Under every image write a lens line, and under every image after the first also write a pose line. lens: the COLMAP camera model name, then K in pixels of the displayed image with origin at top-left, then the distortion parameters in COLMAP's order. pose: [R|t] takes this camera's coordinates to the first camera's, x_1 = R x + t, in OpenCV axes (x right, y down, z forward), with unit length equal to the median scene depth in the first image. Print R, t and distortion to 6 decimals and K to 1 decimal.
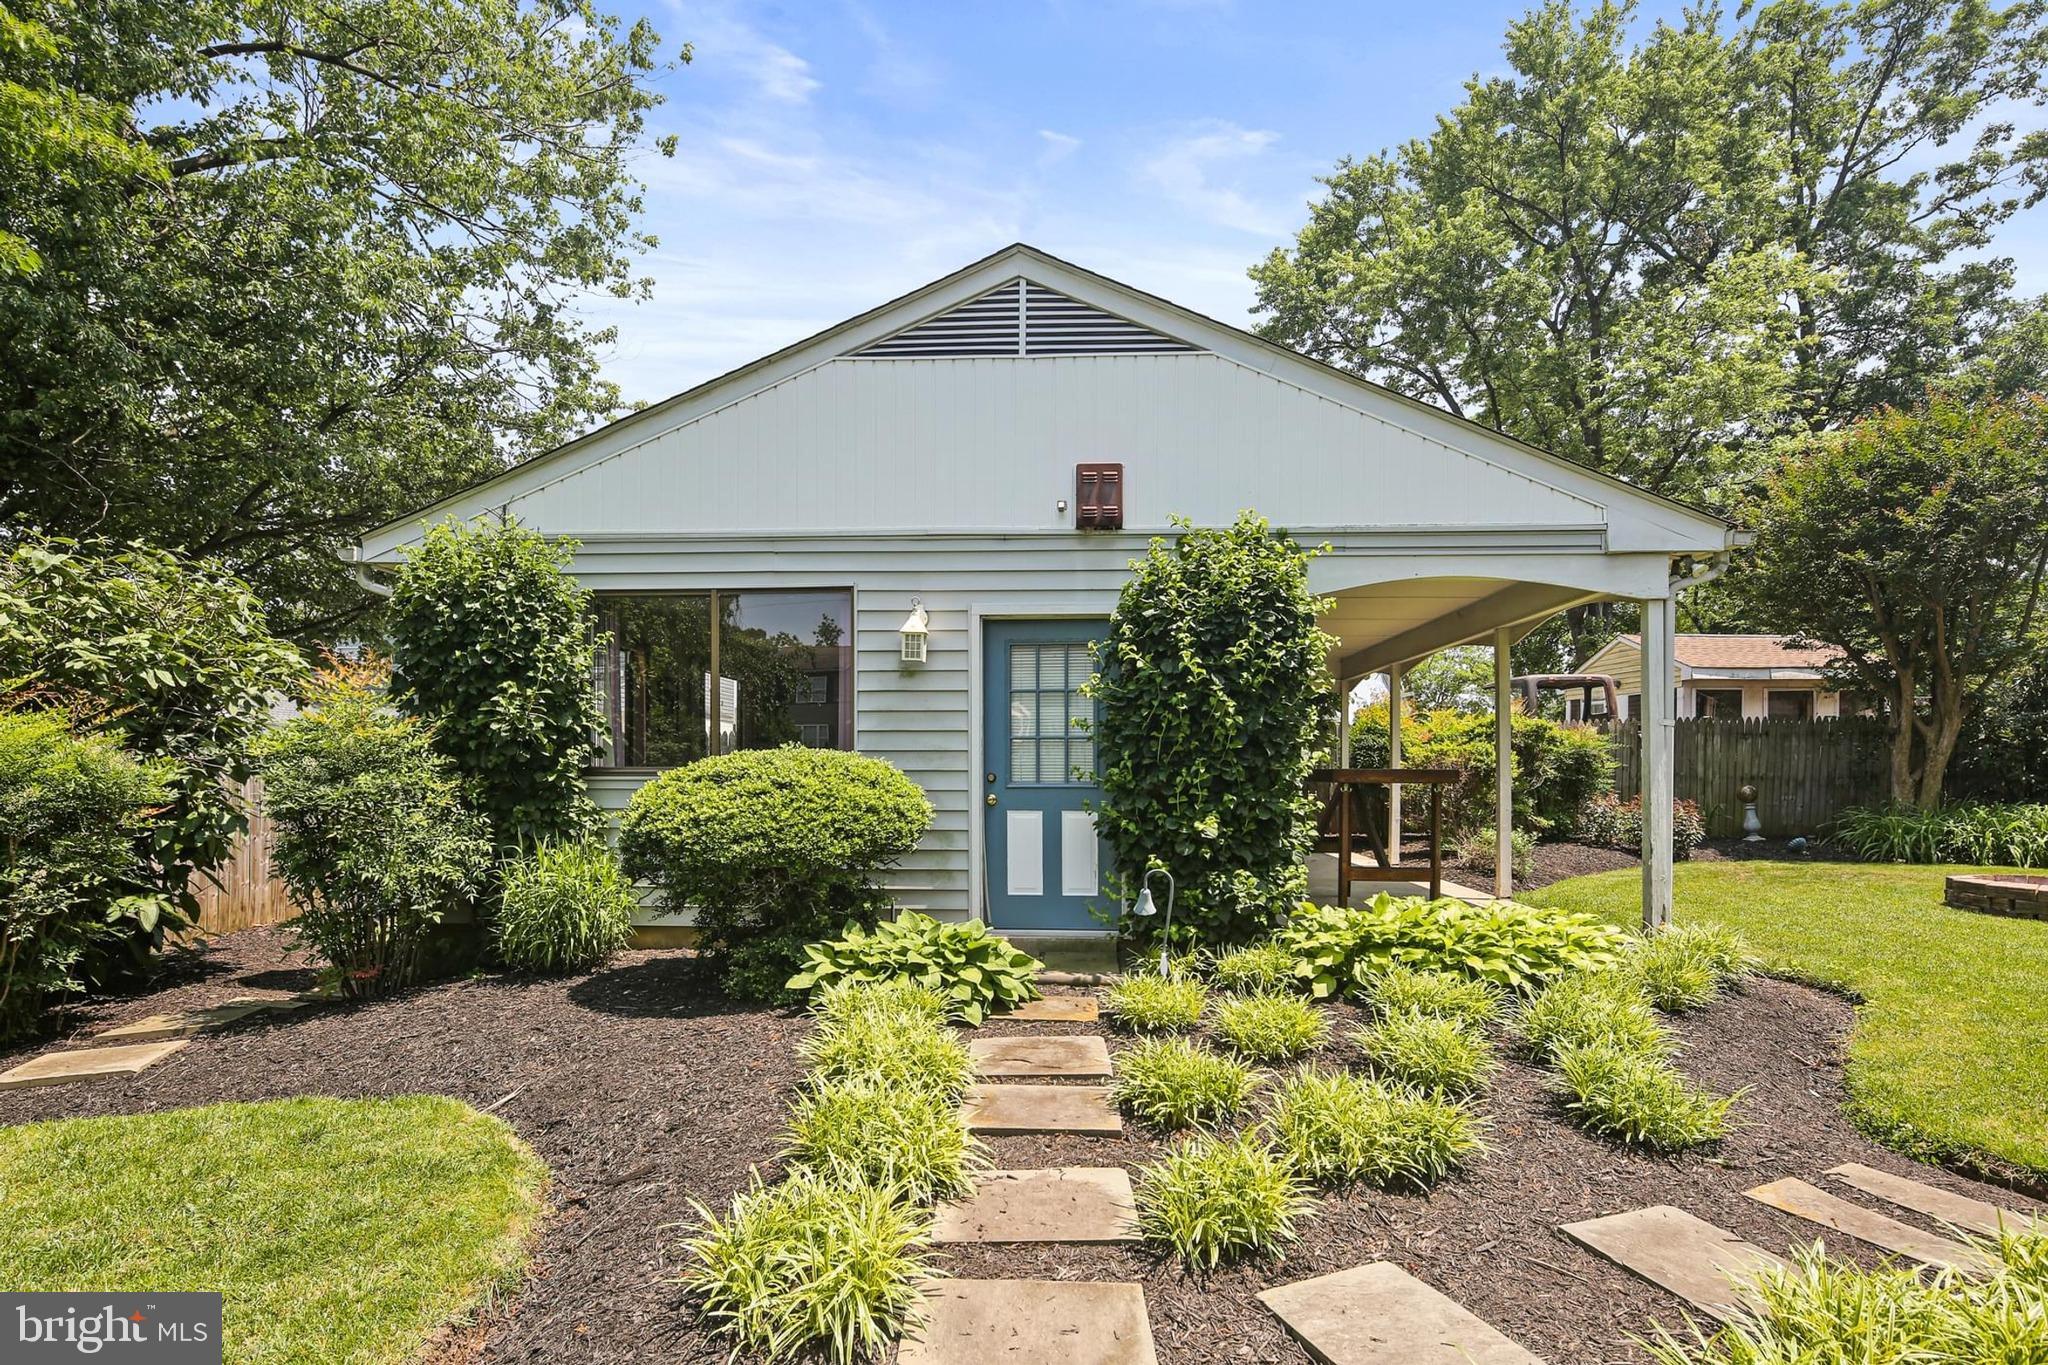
lens RADIAL K [[999.9, 0, 1034.4], [0, 999.9, 776.3], [0, 0, 1]] dist [0.000354, 0.000746]
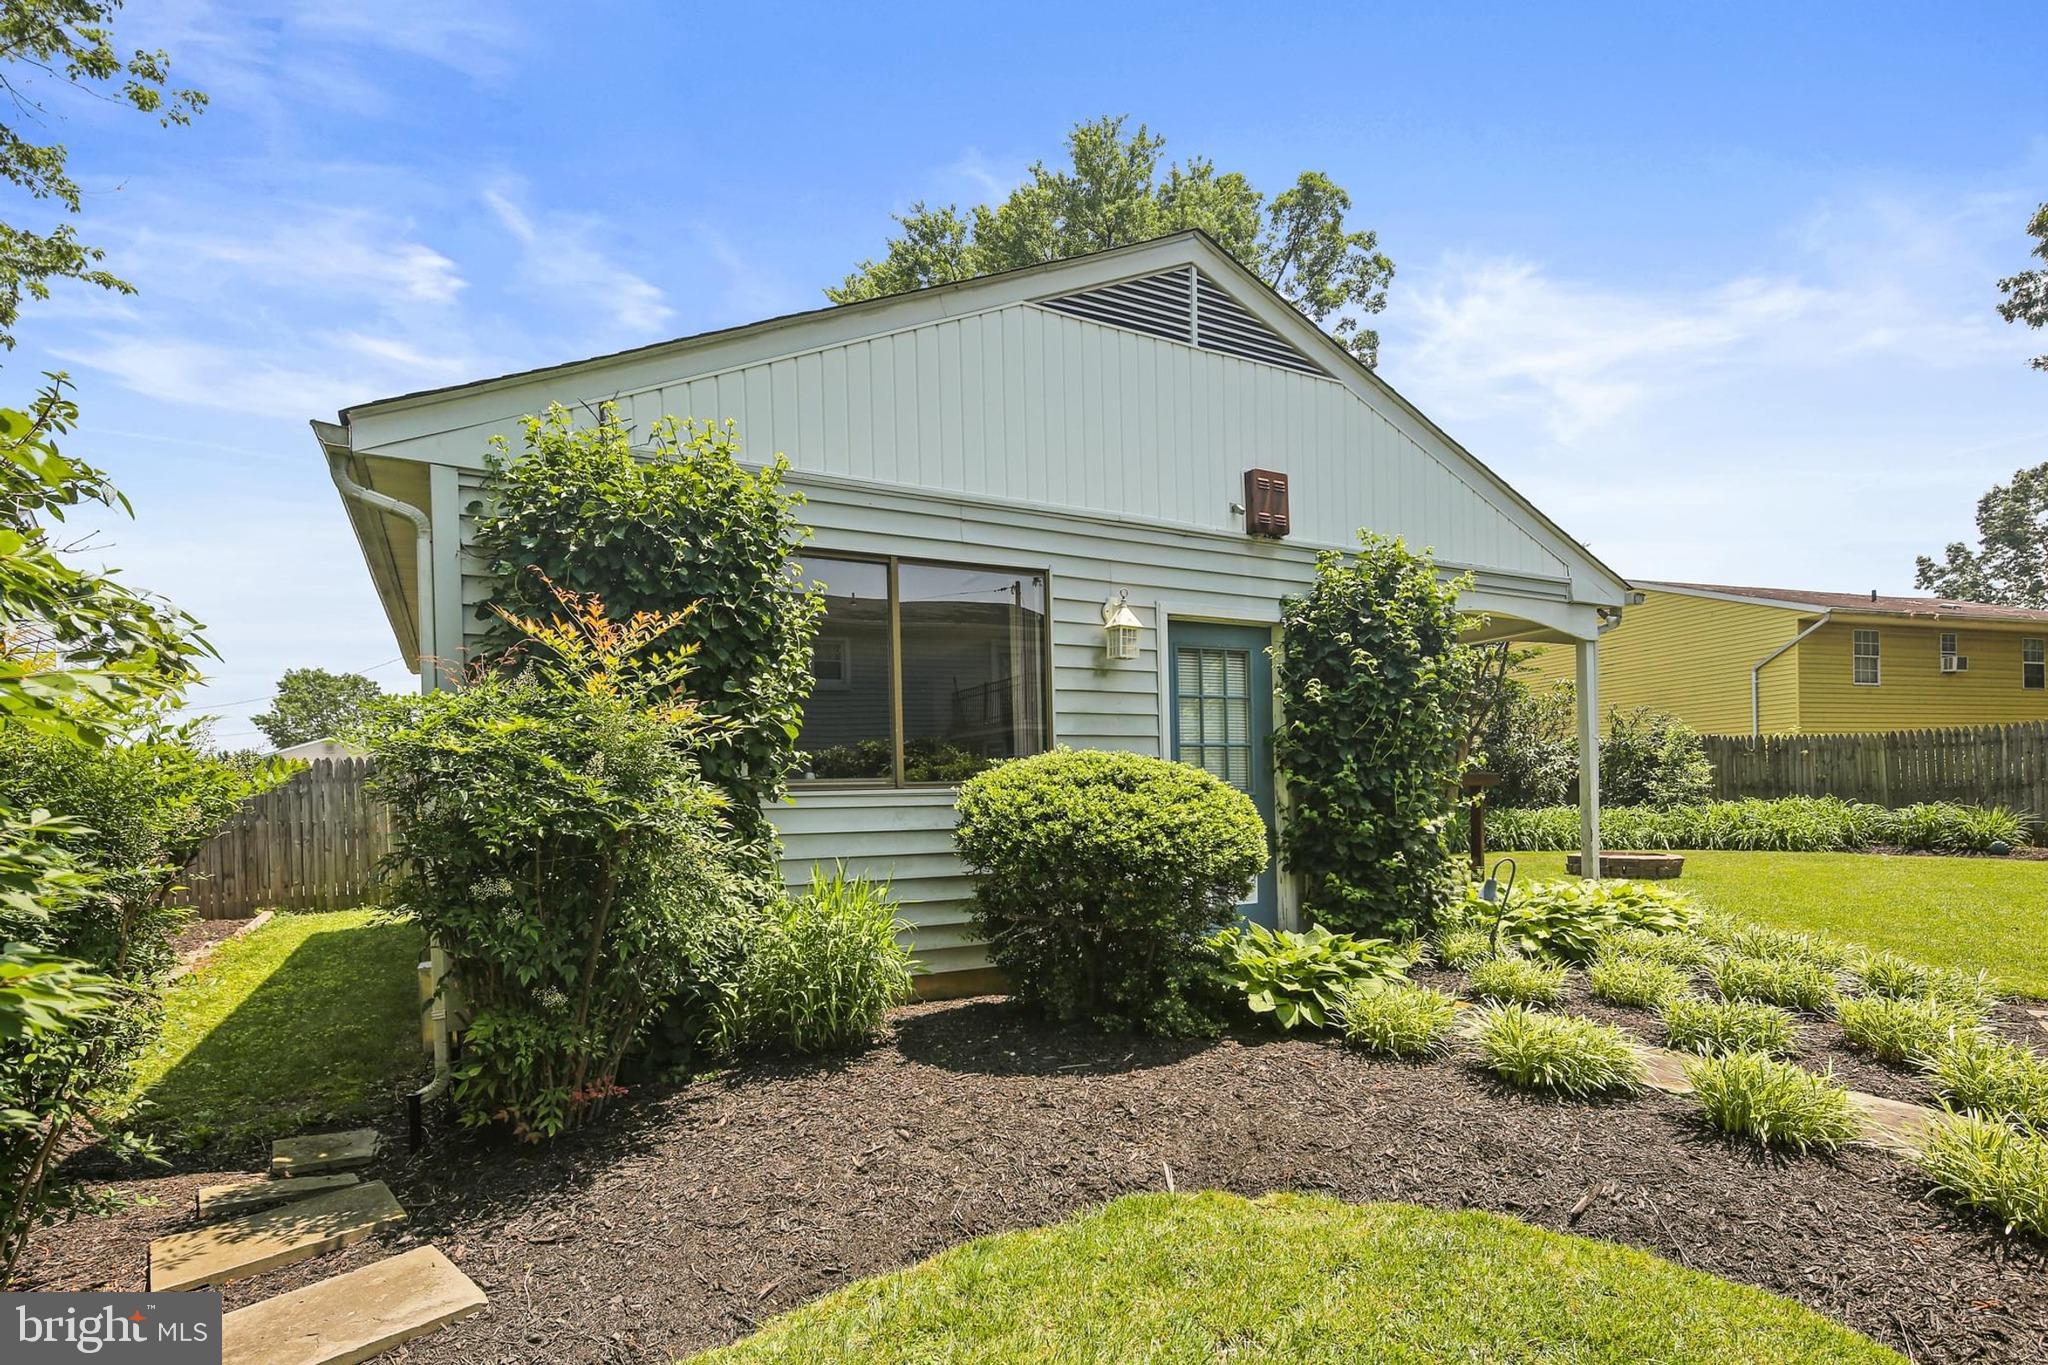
lens RADIAL K [[1018.6, 0, 1033.0], [0, 1018.6, 824.3], [0, 0, 1]] dist [0.003937, 0.000056]
pose [[0.848724, -0.032620, 0.527829, -0.661951], [0.030581, 0.999453, 0.012595, 0.020912], [-0.527951, 0.005452, 0.849257, 0.246696]]
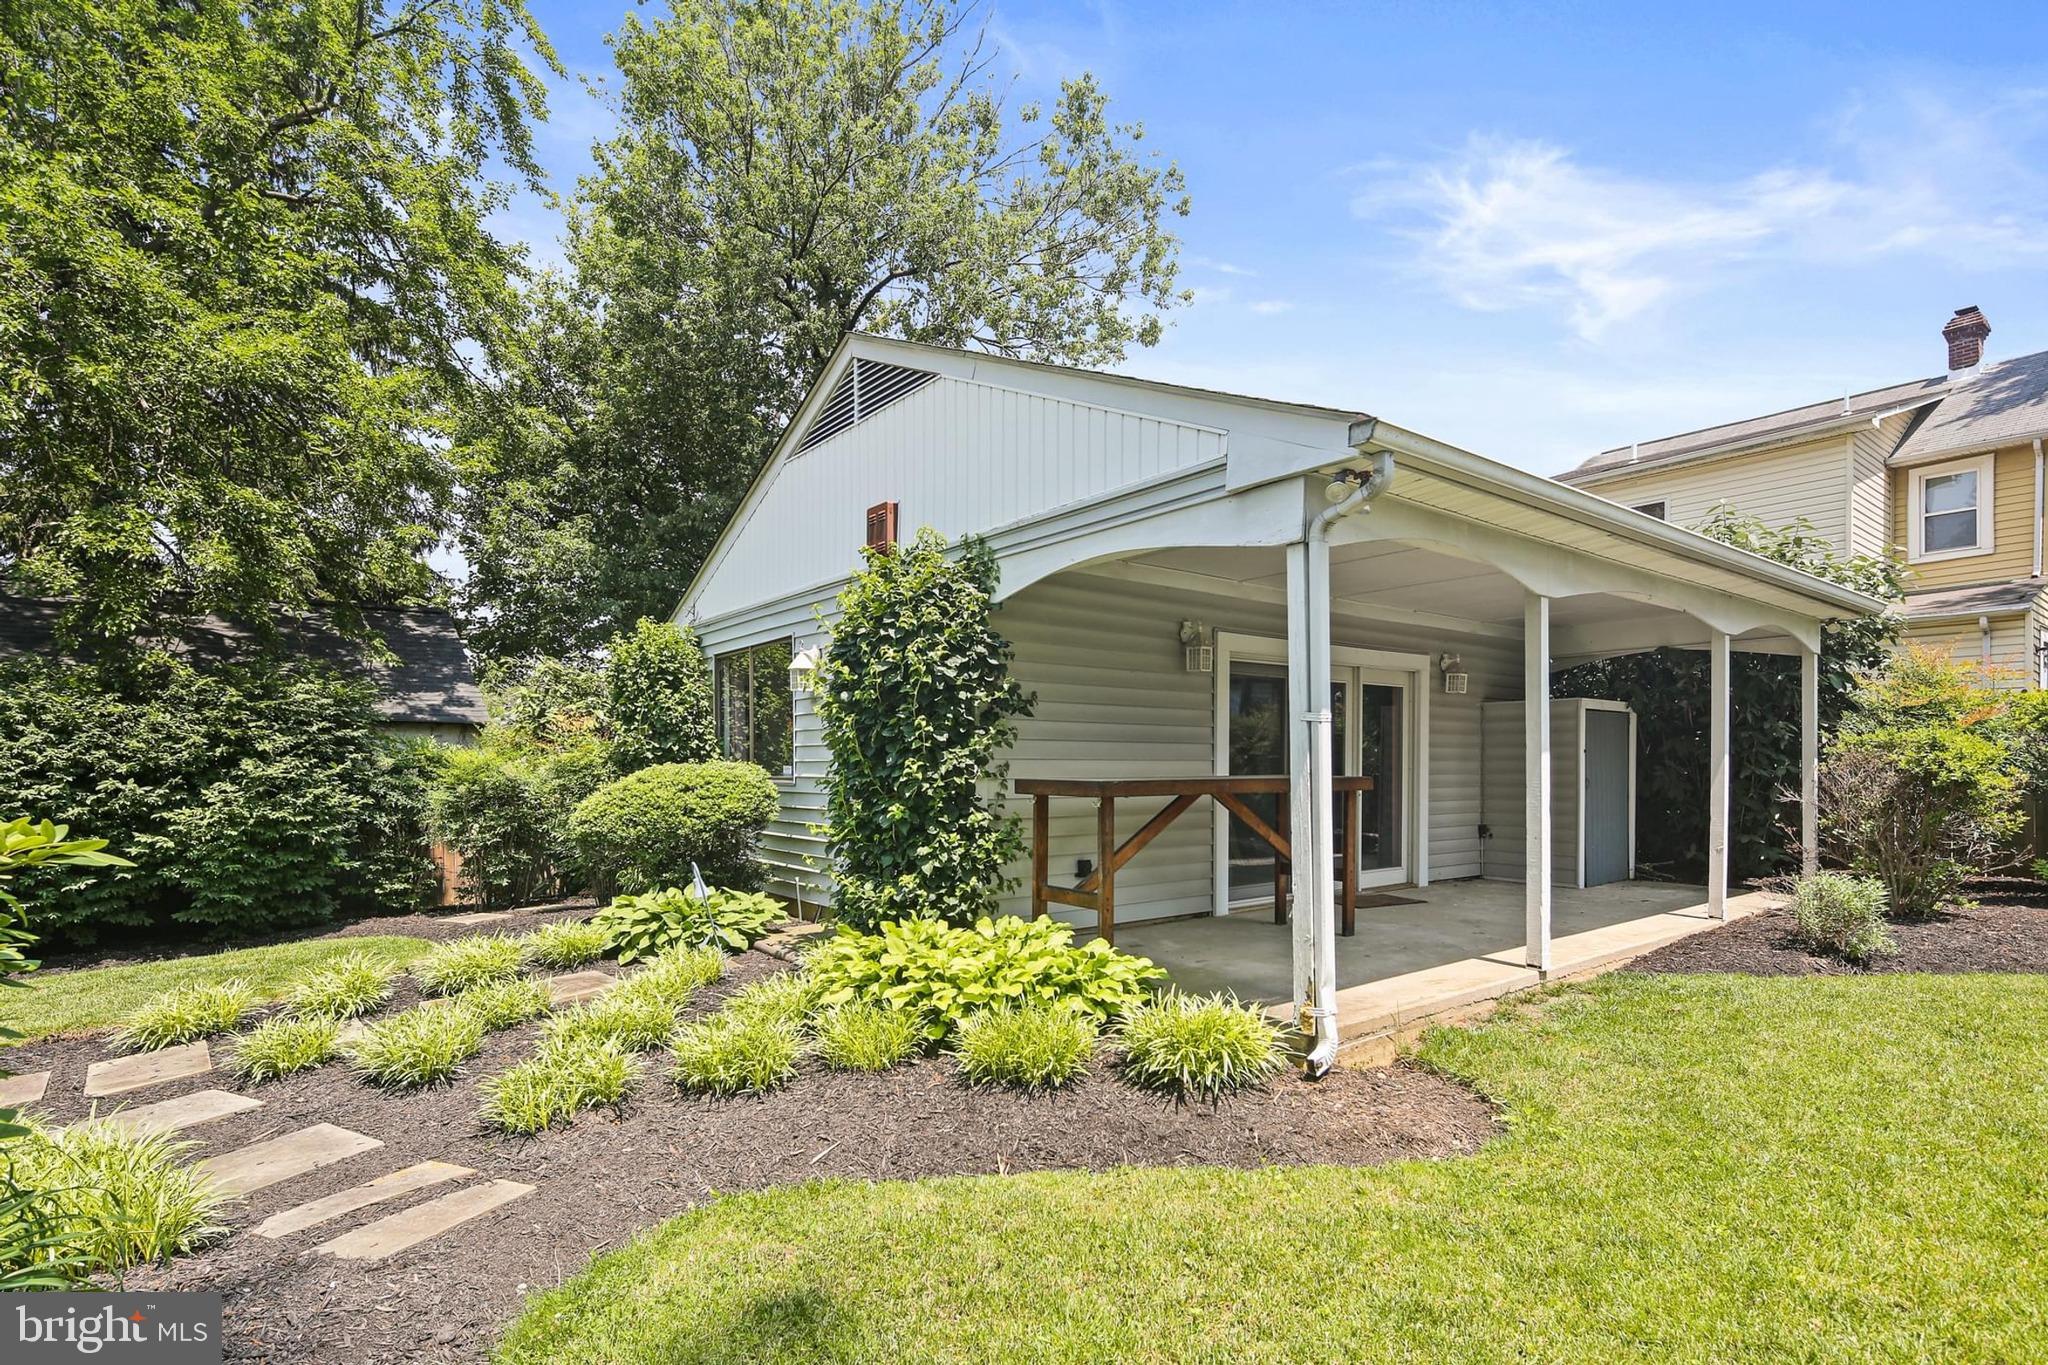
lens RADIAL K [[990.5, 0, 1021.8], [0, 990.5, 782.6], [0, 0, 1]] dist [-0.004143, -0.000733]
pose [[0.654231, 0.011582, -0.756206, 0.978423], [-0.000720, 0.999892, 0.014692, -0.017155], [0.756294, -0.009068, 0.654169, 0.375719]]
